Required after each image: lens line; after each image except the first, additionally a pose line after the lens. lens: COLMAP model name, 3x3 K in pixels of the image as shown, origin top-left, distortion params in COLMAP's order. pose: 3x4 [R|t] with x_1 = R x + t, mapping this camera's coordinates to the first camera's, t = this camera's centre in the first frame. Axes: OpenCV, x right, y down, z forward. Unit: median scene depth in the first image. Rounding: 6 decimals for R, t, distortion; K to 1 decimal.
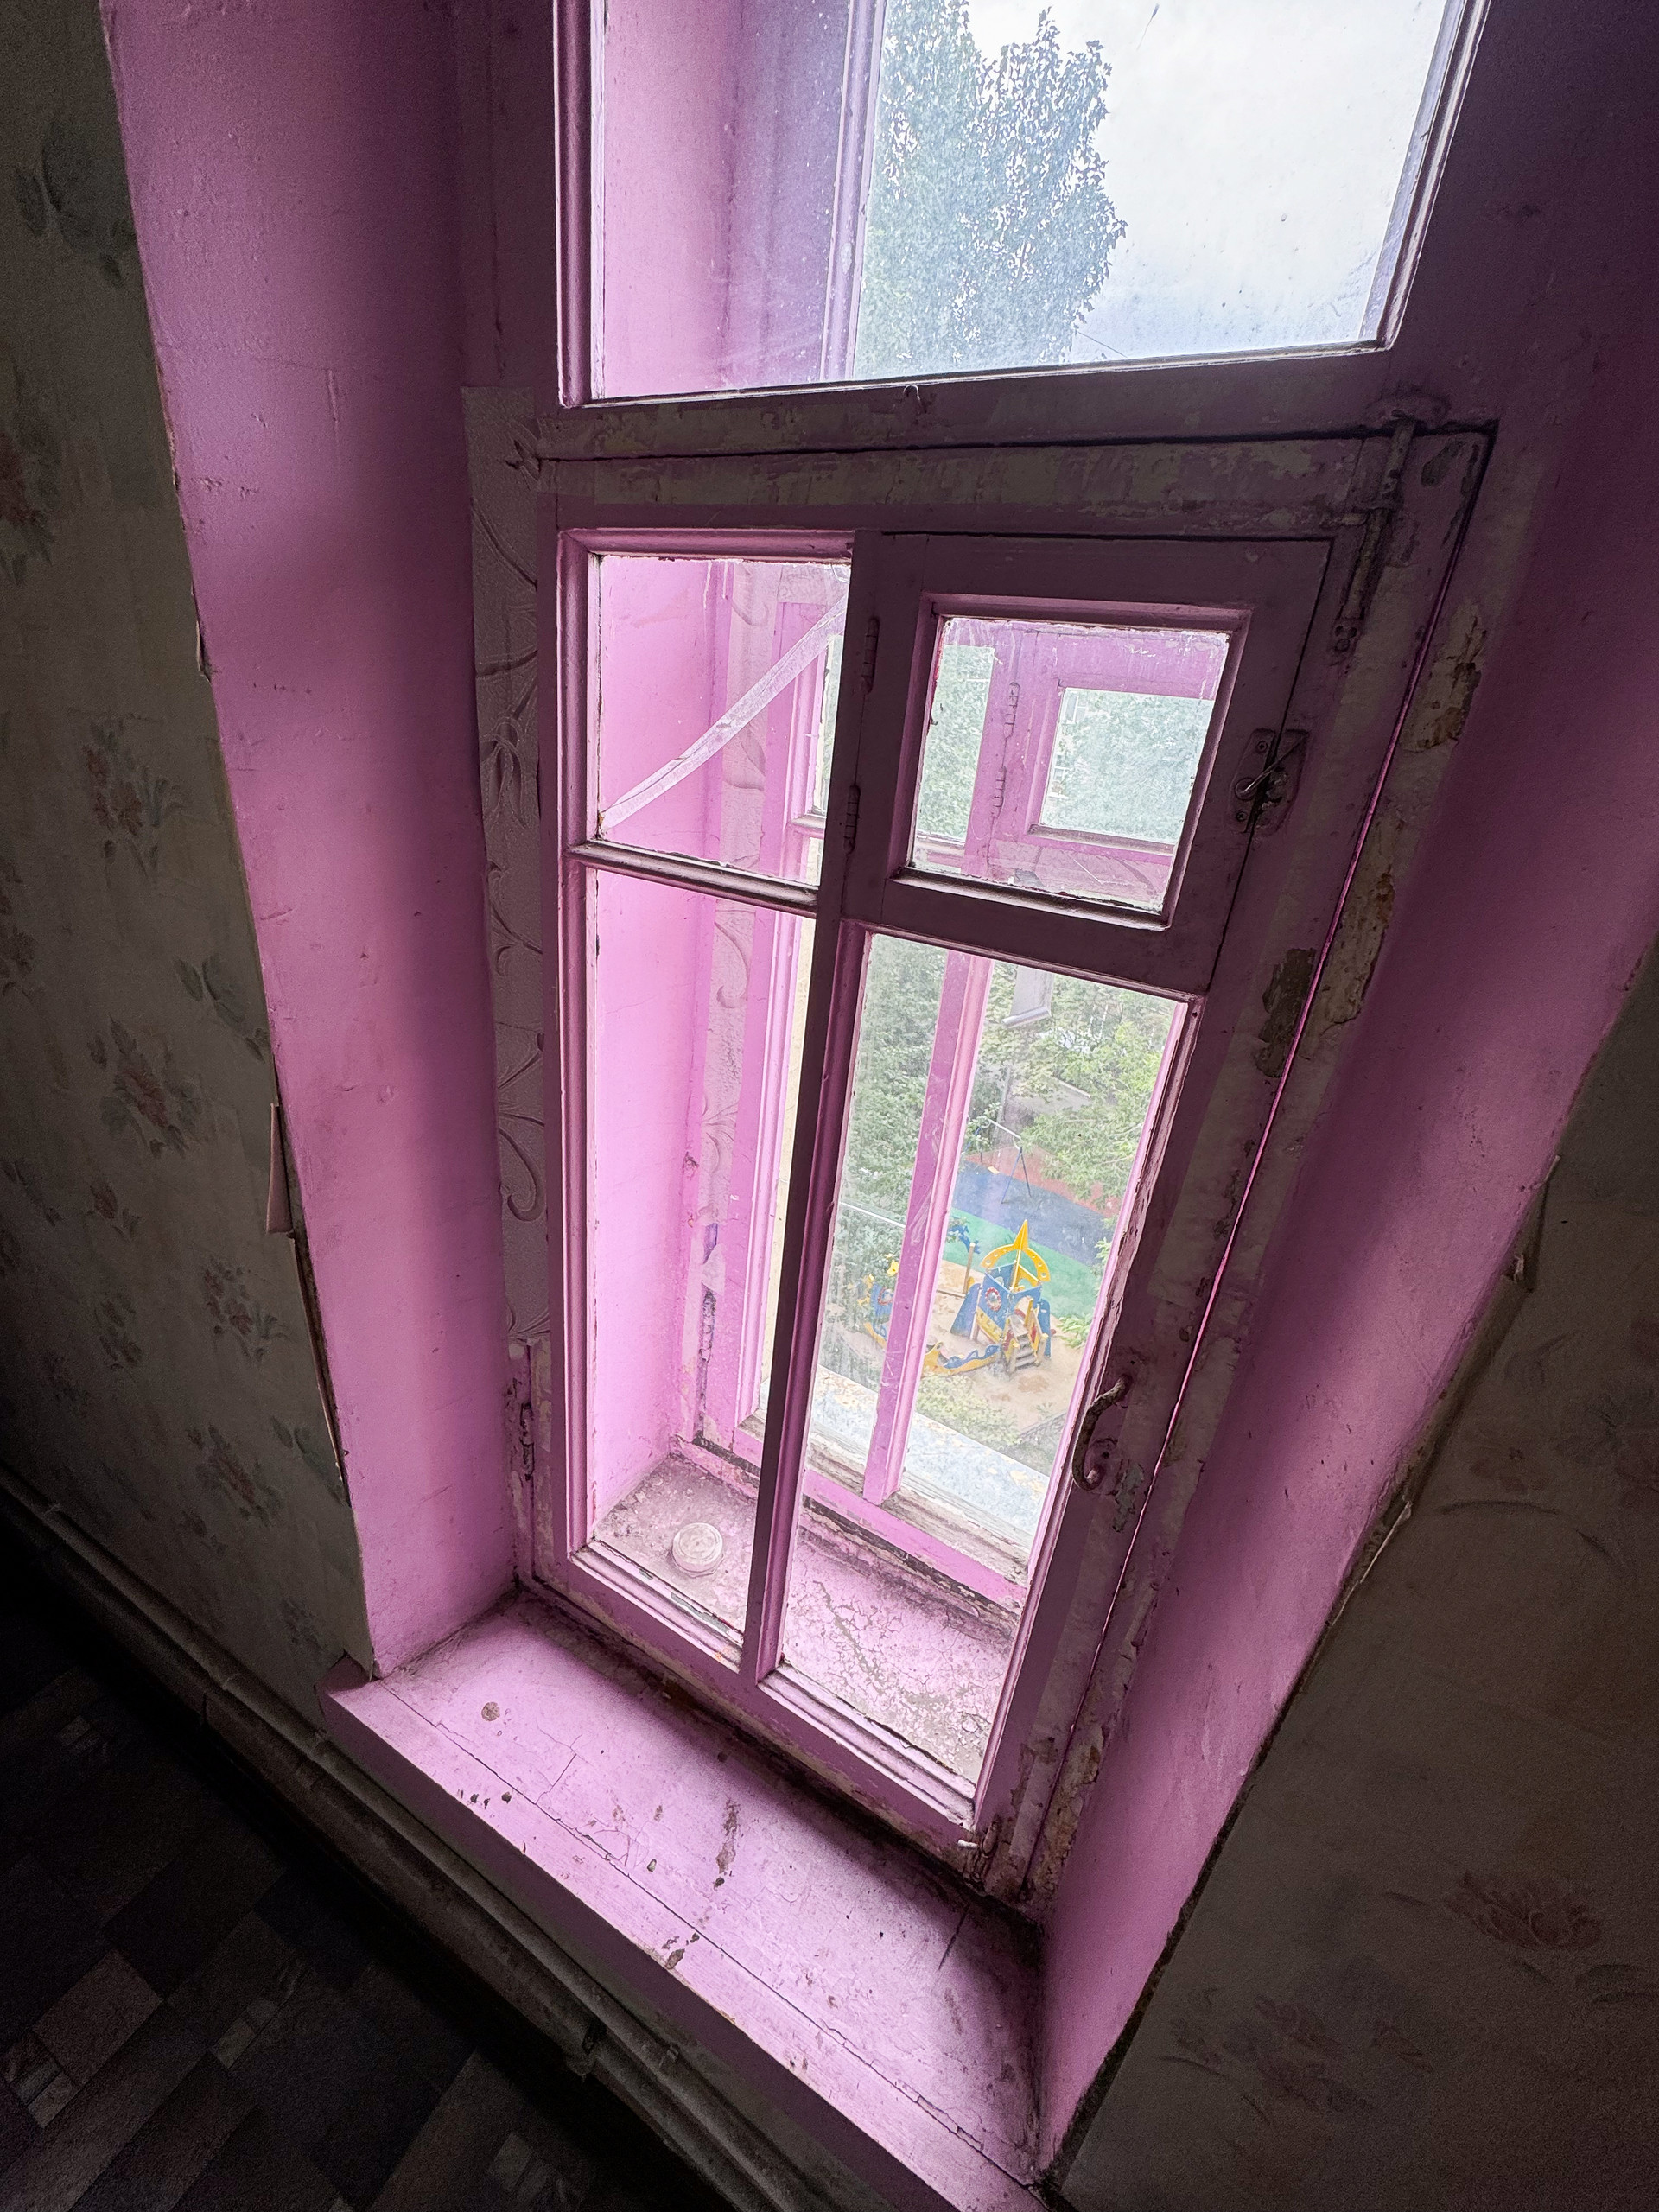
lens RADIAL K [[881.1, 0, 837.9], [0, 881.1, 1104.4], [0, 0, 1]] dist [-0.001665, 0.000572]
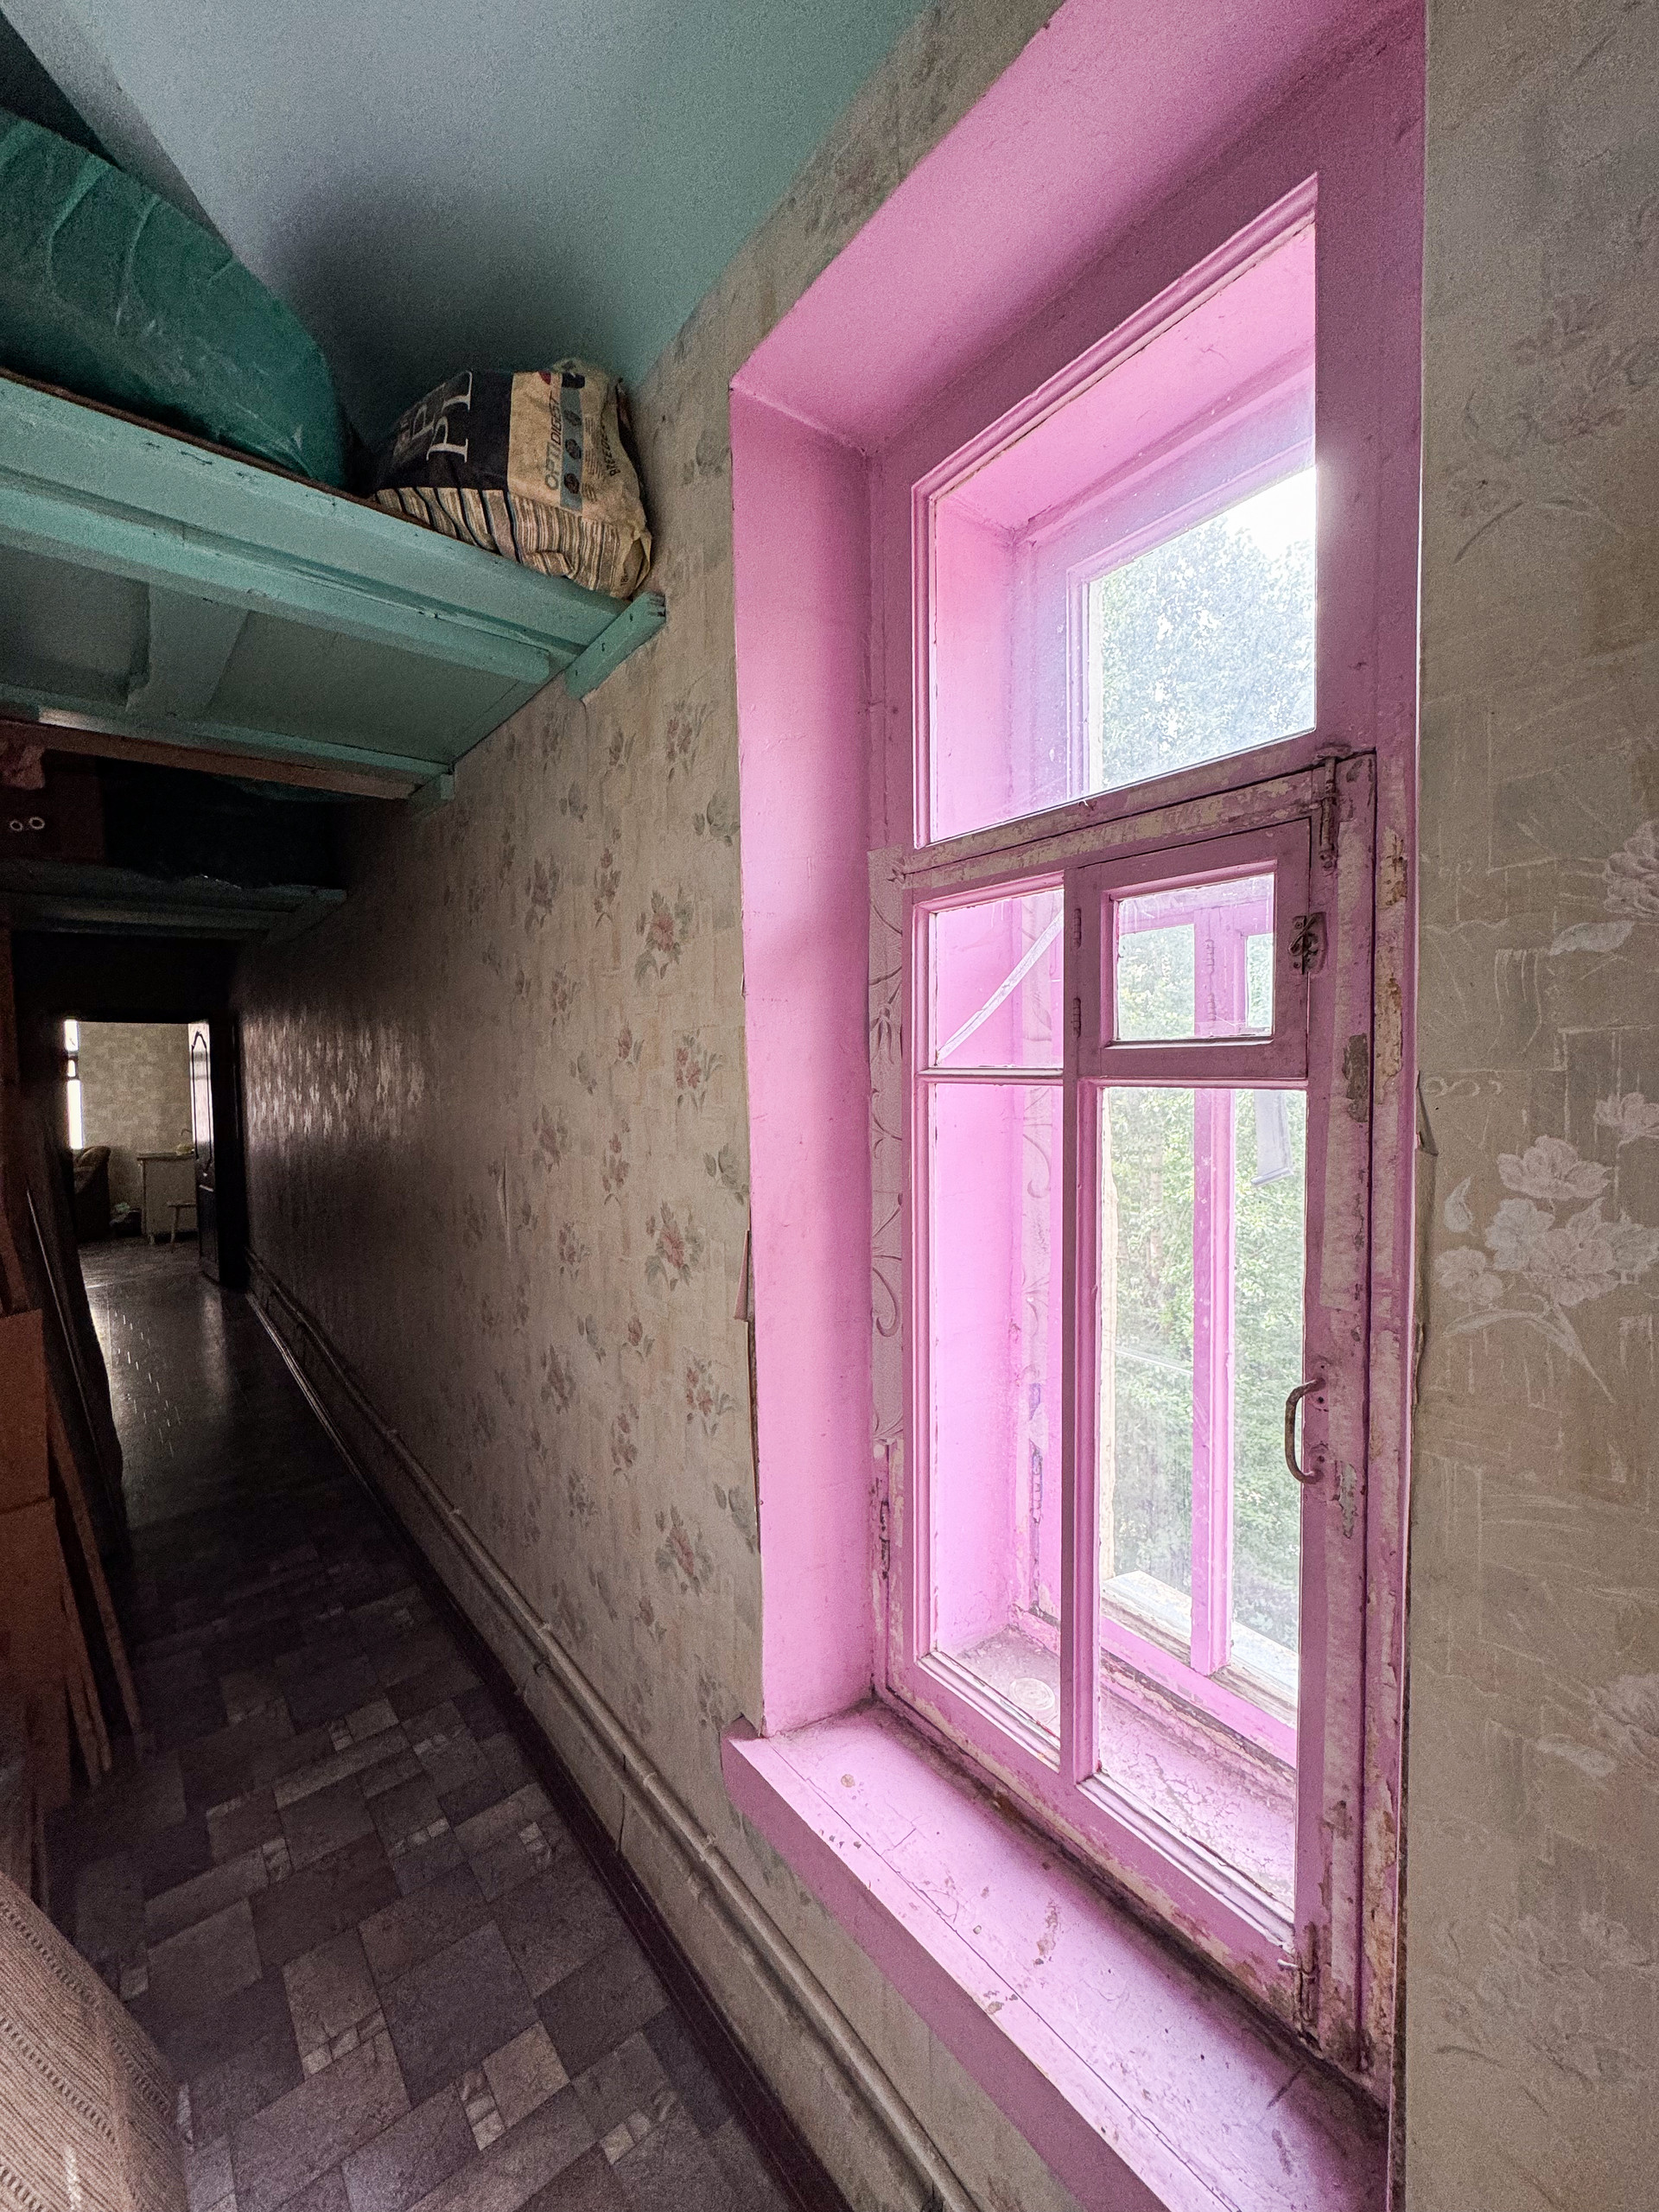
lens RADIAL K [[881.1, 0, 842.0], [0, 881.1, 1096.1], [0, 0, 1]] dist [-0.001665, 0.000572]
pose [[0.917582, -0.104149, -0.383662, 0.173281], [-0.049841, 0.927321, -0.370933, 0.337295], [0.394410, 0.359483, 0.845703, -0.389591]]
